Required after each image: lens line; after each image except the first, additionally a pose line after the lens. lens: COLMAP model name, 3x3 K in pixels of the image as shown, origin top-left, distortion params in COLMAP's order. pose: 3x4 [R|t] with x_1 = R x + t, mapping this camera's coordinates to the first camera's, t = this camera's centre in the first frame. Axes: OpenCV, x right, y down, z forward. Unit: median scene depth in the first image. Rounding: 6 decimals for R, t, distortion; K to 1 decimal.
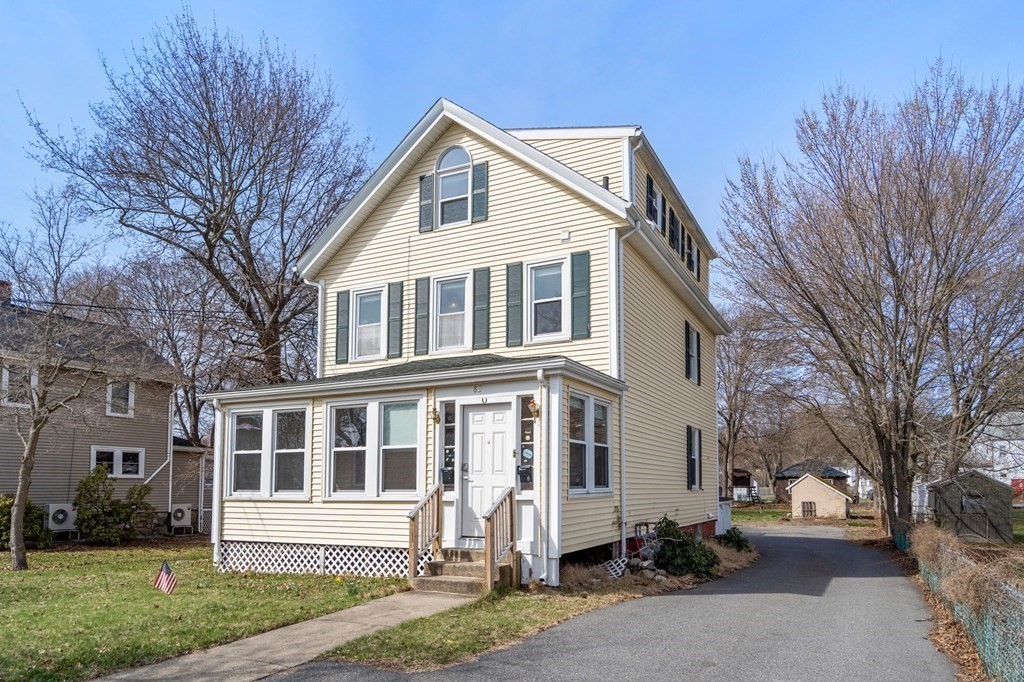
lens RADIAL K [[676.5, 0, 537.9], [0, 676.5, 456.3], [0, 0, 1]] dist [-0.002439, -0.000604]
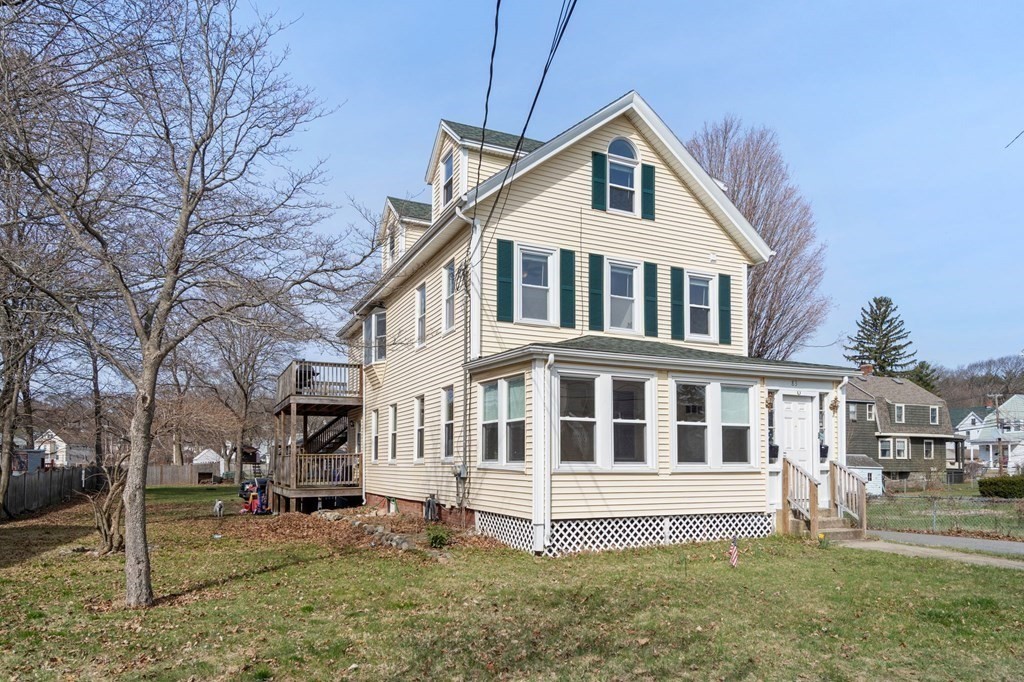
lens RADIAL K [[671.4, 0, 508.3], [0, 671.4, 455.2], [0, 0, 1]] dist [0.002643, -0.000428]
pose [[0.637509, 0.013386, 0.770326, -1.157737], [-0.041588, 0.998989, 0.017059, 0.029595], [-0.769319, -0.042912, 0.637422, 0.499714]]
